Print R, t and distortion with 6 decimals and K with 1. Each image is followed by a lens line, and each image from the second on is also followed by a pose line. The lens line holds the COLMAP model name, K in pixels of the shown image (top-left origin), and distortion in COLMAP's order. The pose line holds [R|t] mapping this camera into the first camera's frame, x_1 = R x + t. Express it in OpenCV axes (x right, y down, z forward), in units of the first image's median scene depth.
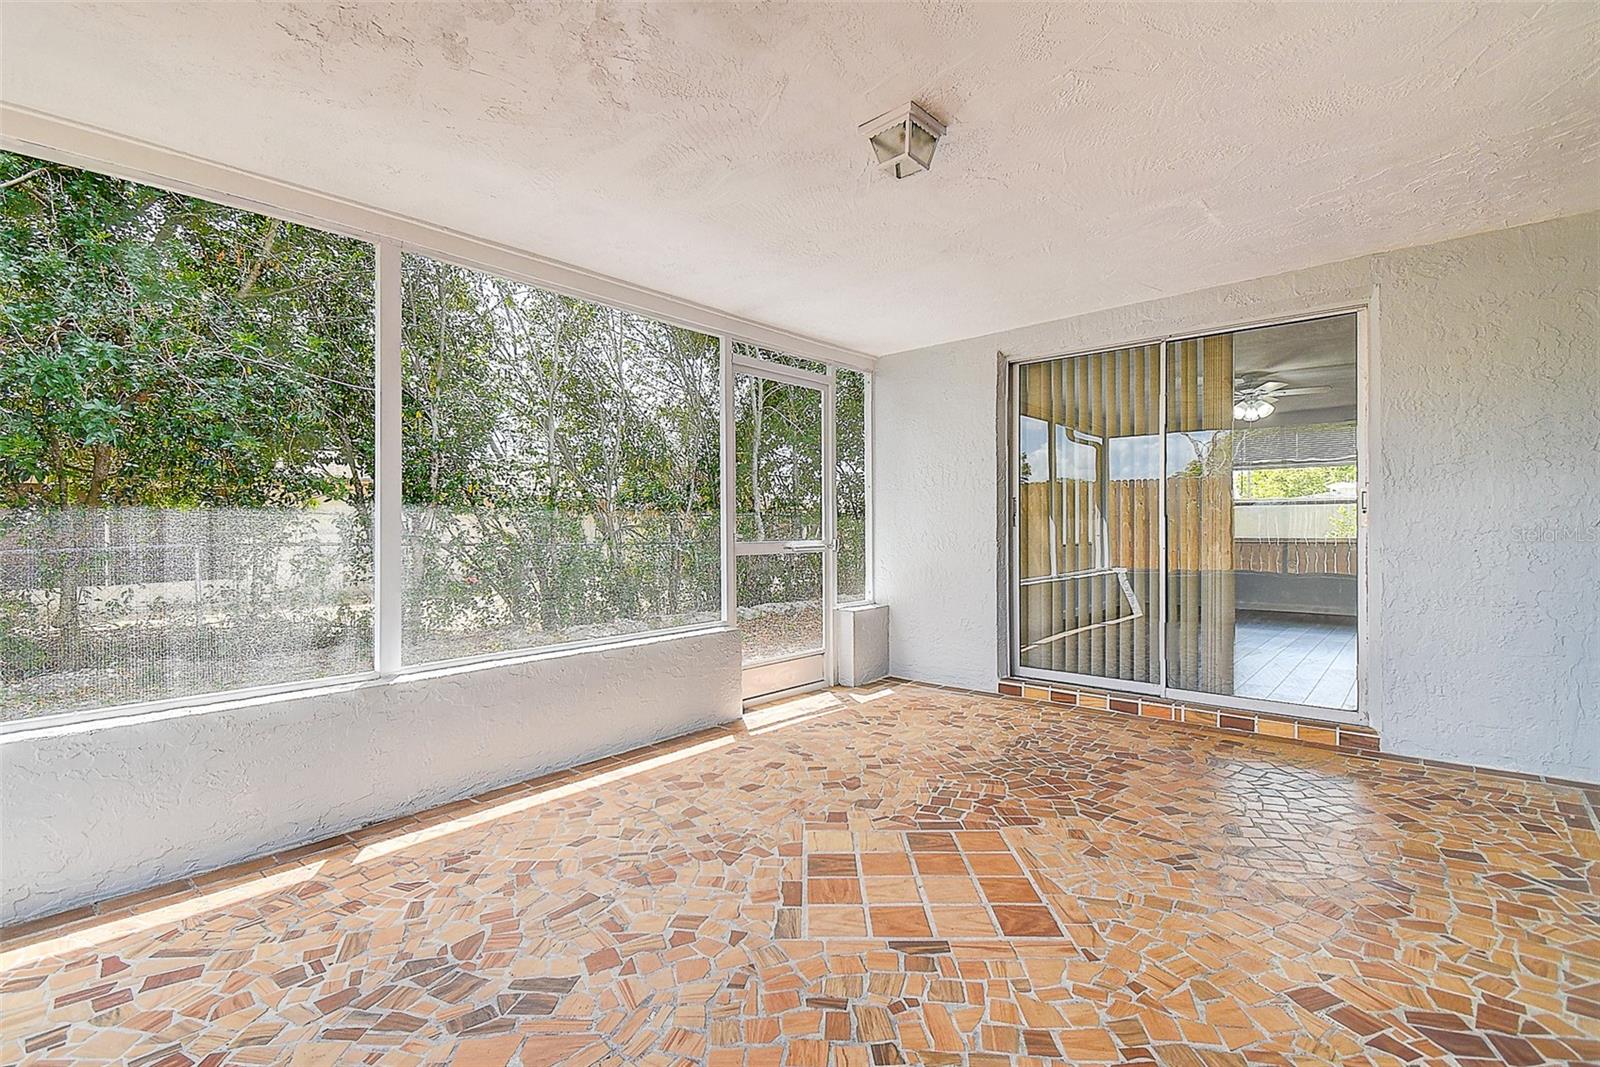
lens RADIAL K [[732.7, 0, 796.7], [0, 732.7, 528.2], [0, 0, 1]] dist [0.007753, -0.008216]
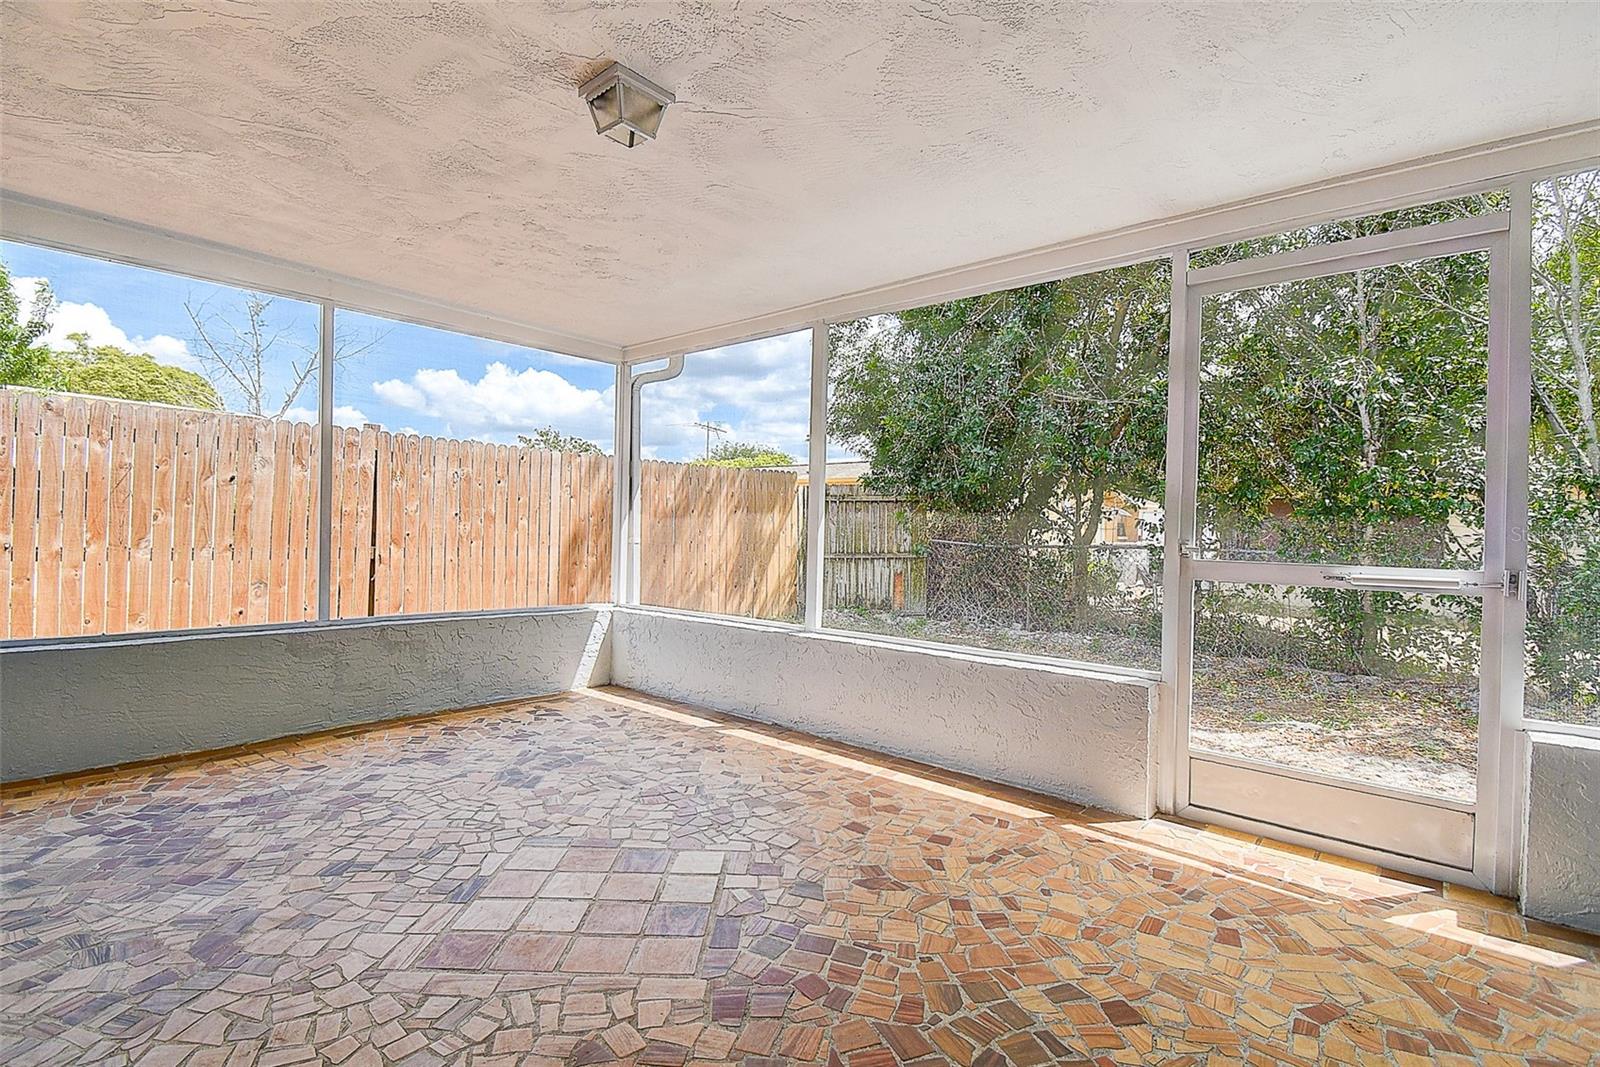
lens RADIAL K [[732.7, 0, 796.7], [0, 732.7, 529.1], [0, 0, 1]] dist [0.007753, -0.008216]
pose [[0.014586, 0.010884, -0.999834, 0.730697], [-0.024627, 0.999641, 0.010523, -0.007190], [0.999590, 0.024470, 0.014849, 0.825603]]
